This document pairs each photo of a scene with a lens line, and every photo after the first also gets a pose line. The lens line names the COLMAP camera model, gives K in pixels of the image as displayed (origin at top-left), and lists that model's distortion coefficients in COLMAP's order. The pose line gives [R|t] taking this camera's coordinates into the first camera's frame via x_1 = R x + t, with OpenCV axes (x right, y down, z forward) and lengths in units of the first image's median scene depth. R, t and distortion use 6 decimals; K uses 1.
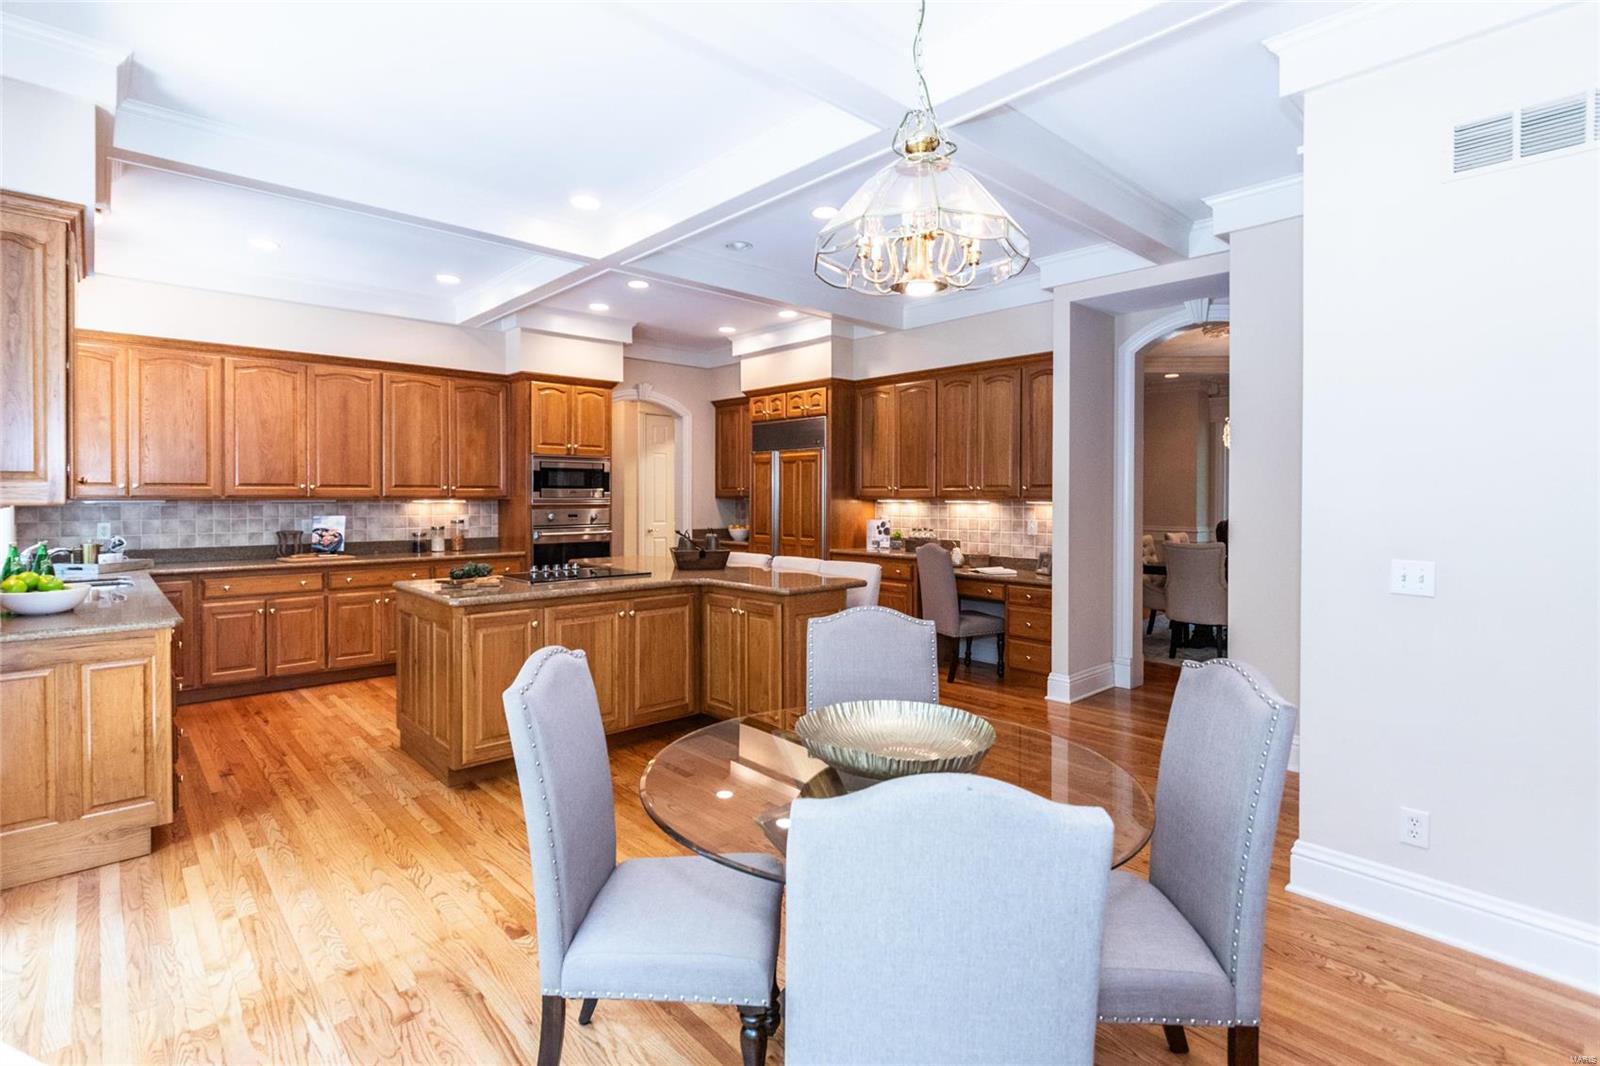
lens RADIAL K [[791.9, 0, 811.2], [0, 791.9, 500.5], [0, 0, 1]] dist [-0.005159, -0.001821]
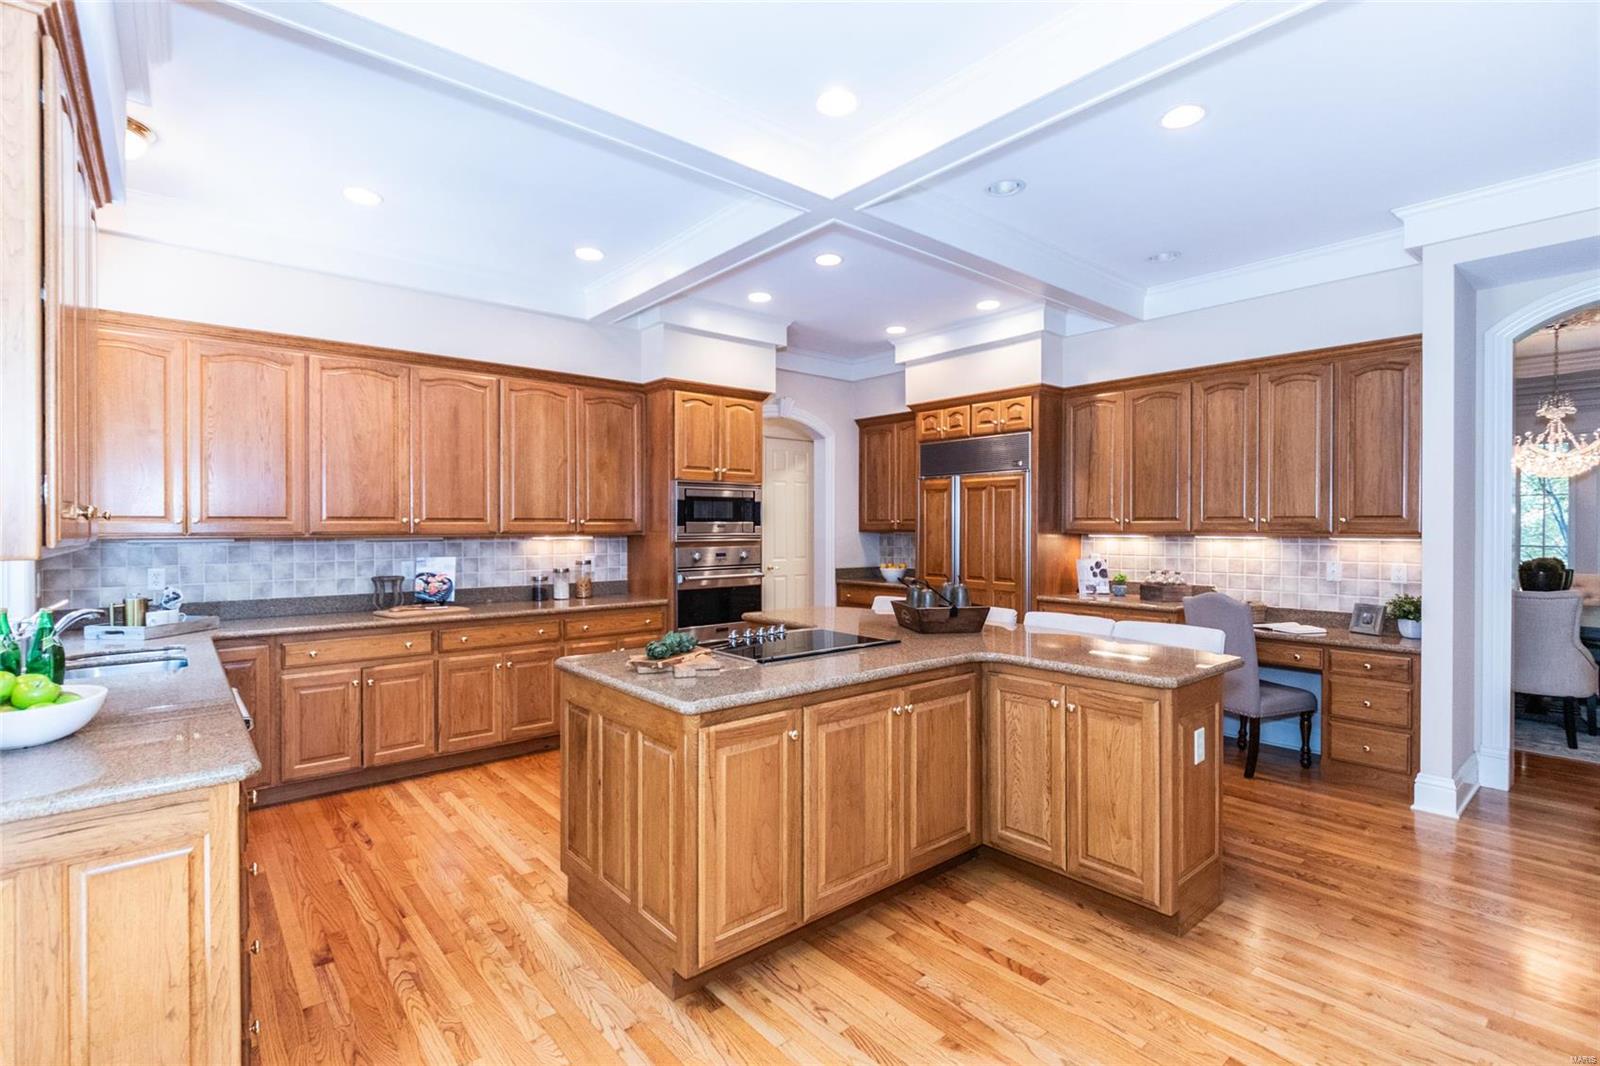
lens RADIAL K [[756.4, 0, 815.8], [0, 756.4, 529.6], [0, 0, 1]] dist [-0.004148, 0.000398]
pose [[0.999440, -0.002075, -0.033393, -0.214576], [0.002010, 0.999996, -0.001981, -0.006425], [0.033397, 0.001913, 0.999440, 0.266913]]
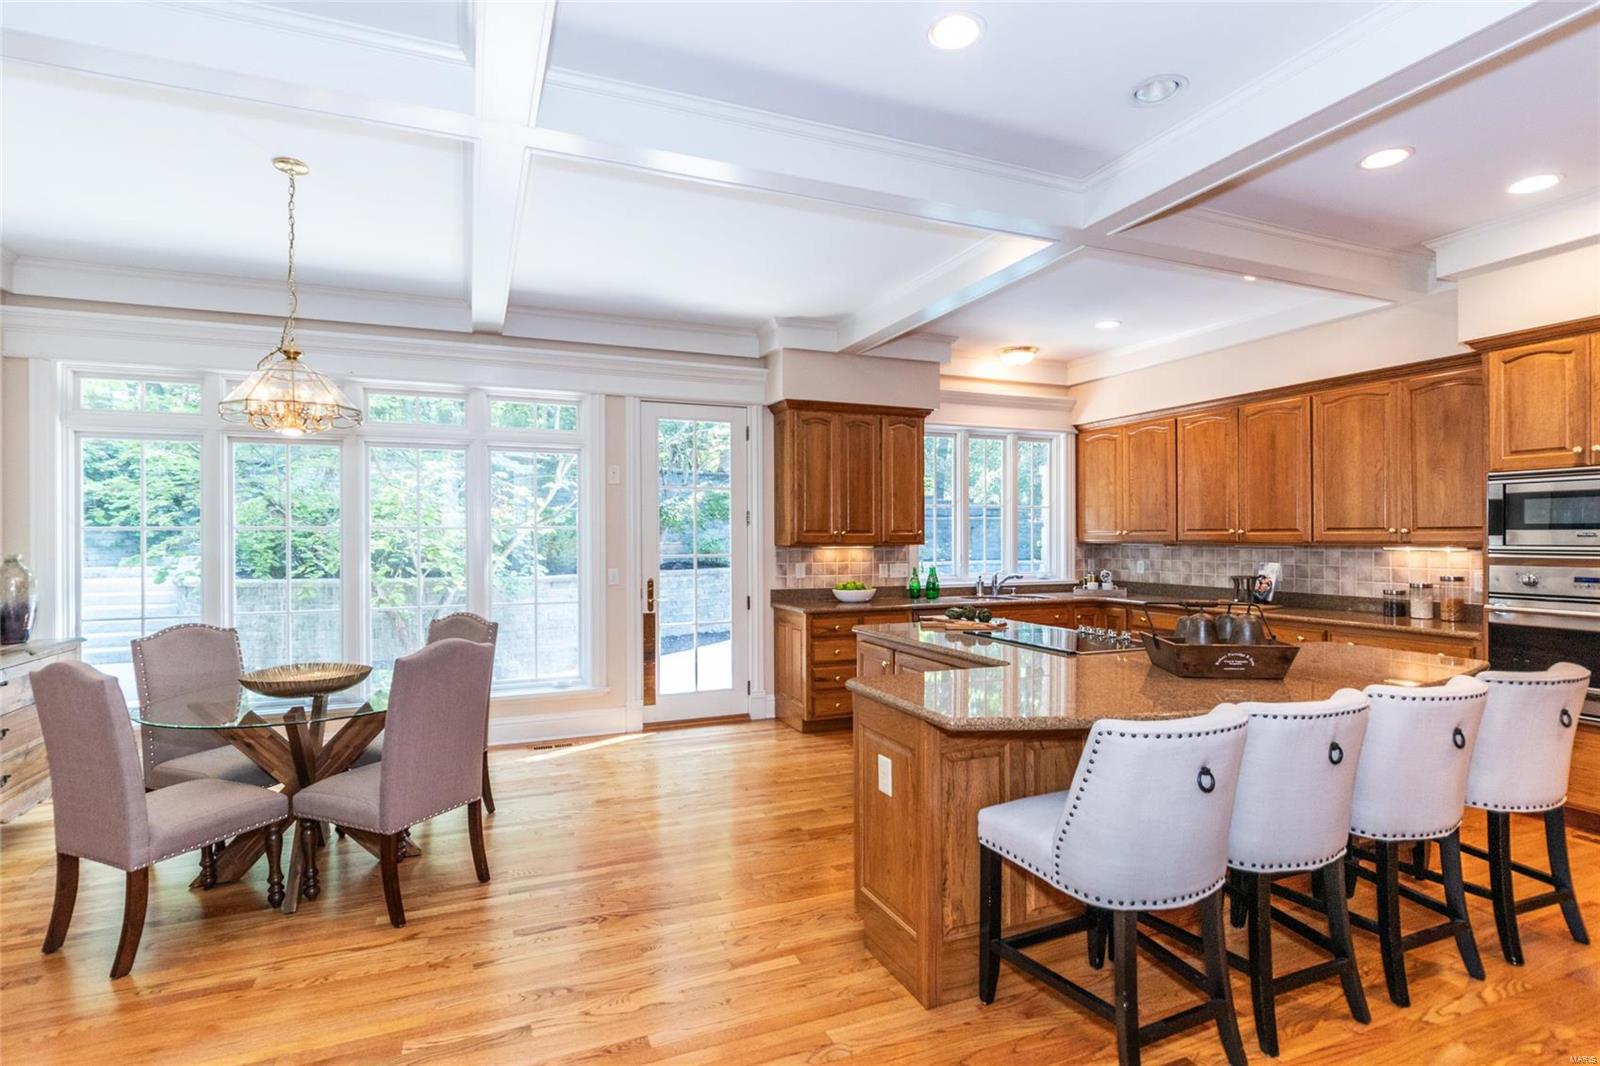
lens RADIAL K [[756.4, 0, 788.6], [0, 756.4, 529.0], [0, 0, 1]] dist [-0.004148, 0.000398]
pose [[-0.353701, -0.008633, -0.935319, 0.443571], [-0.001934, 0.999962, -0.008498, -0.011881], [0.935356, -0.001197, -0.353705, 0.829336]]
